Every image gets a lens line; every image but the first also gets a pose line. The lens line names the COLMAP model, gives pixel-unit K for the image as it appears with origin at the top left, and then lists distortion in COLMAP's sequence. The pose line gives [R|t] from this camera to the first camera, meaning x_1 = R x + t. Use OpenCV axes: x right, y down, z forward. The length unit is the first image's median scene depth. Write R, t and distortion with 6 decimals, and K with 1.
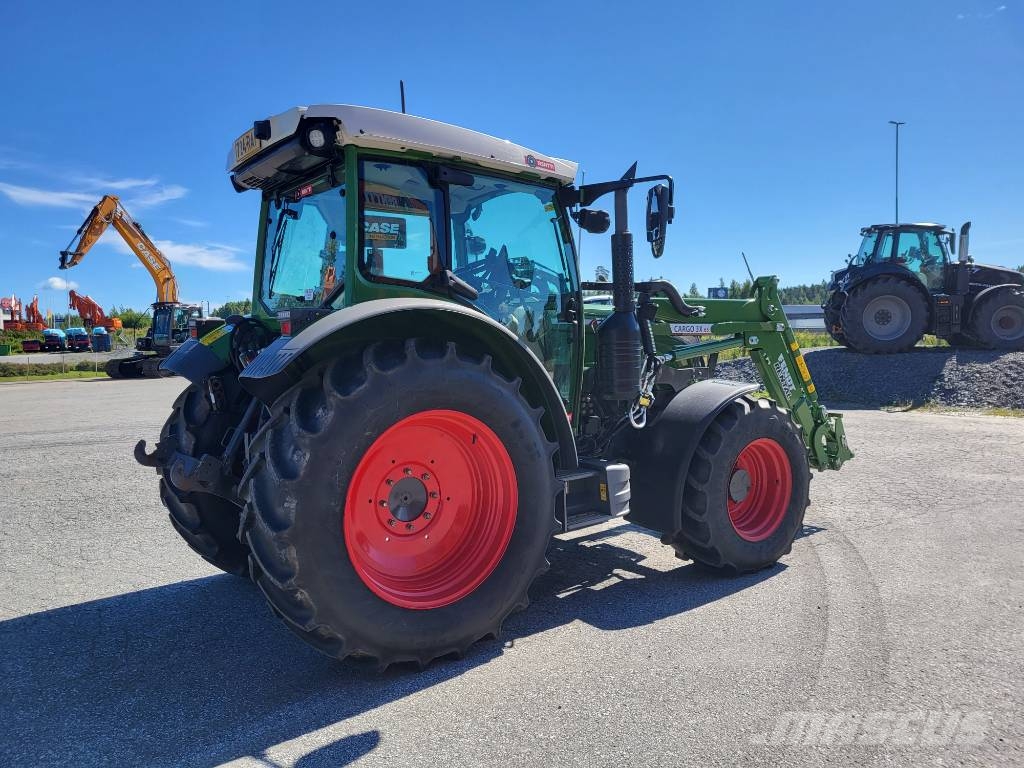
lens RADIAL K [[779.2, 0, 498.1], [0, 779.2, 386.5], [0, 0, 1]] dist [0.045371, -0.041281]
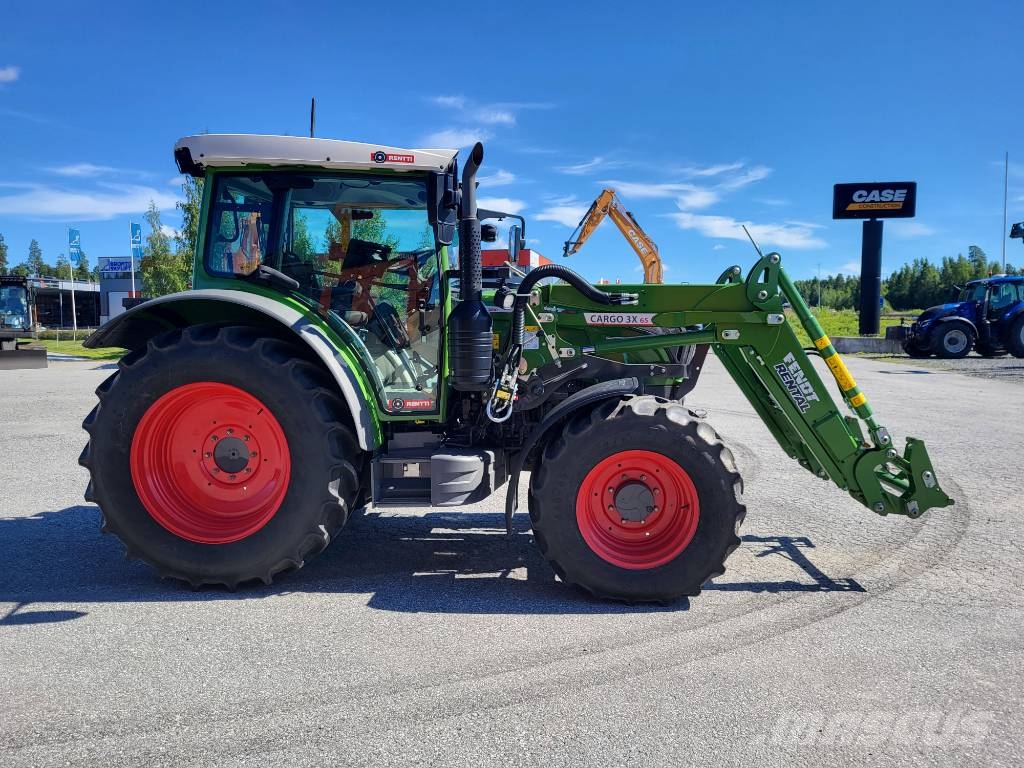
lens RADIAL K [[779.2, 0, 498.1], [0, 779.2, 386.5], [0, 0, 1]] dist [0.045371, -0.041281]
pose [[0.767270, 0.073951, -0.637046, 0.757236], [-0.056956, 0.997262, 0.047166, -0.033682], [0.638790, 0.000095, 0.769381, 0.253207]]
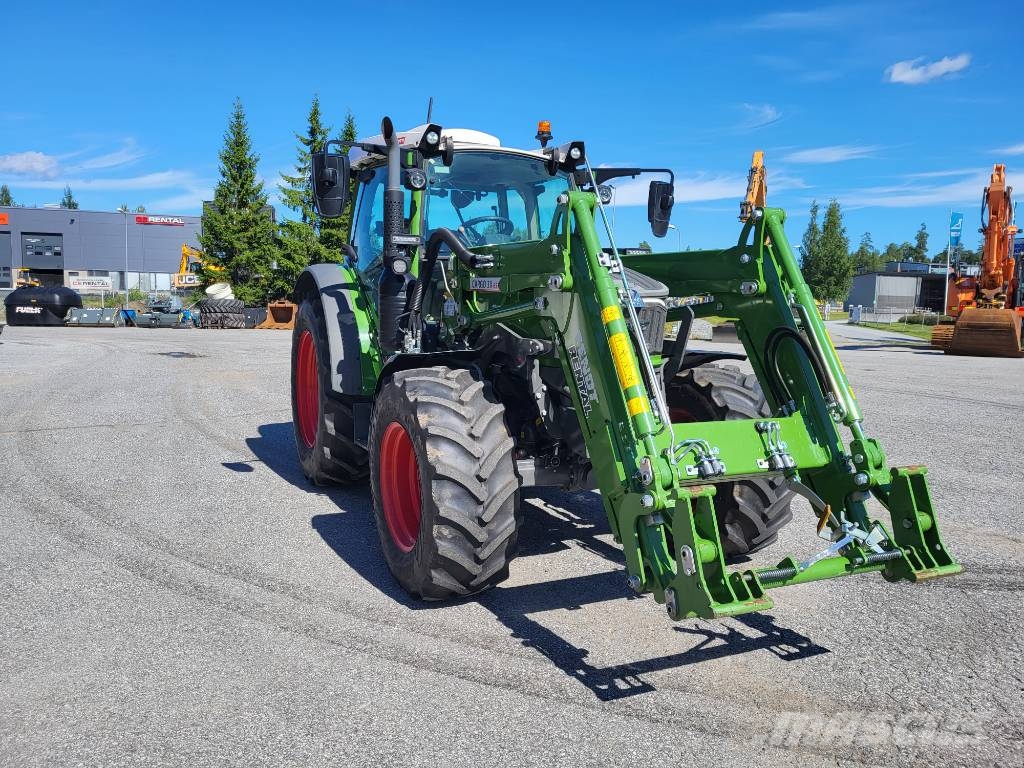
lens RADIAL K [[780.3, 0, 506.1], [0, 780.3, 387.4], [0, 0, 1]] dist [0.036162, -0.010210]
pose [[-0.182922, 0.128206, -0.974732, 1.087989], [-0.080164, 0.986214, 0.144760, -0.092547], [0.979854, 0.104618, -0.170122, 1.243055]]
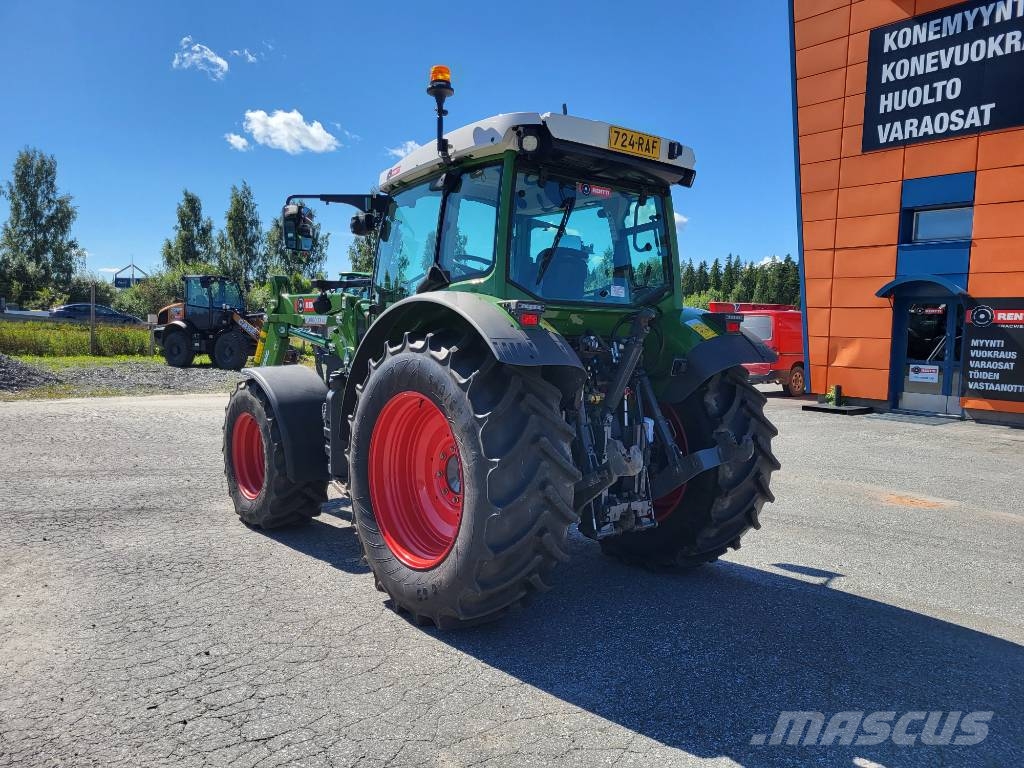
lens RADIAL K [[774.7, 0, 506.7], [0, 774.7, 383.0], [0, 0, 1]] dist [0.048276, -0.036483]
pose [[-0.055036, -0.052323, 0.997112, -1.119211], [0.034638, 0.997925, 0.054277, -0.045109], [-0.997883, 0.037525, -0.053110, 1.024345]]
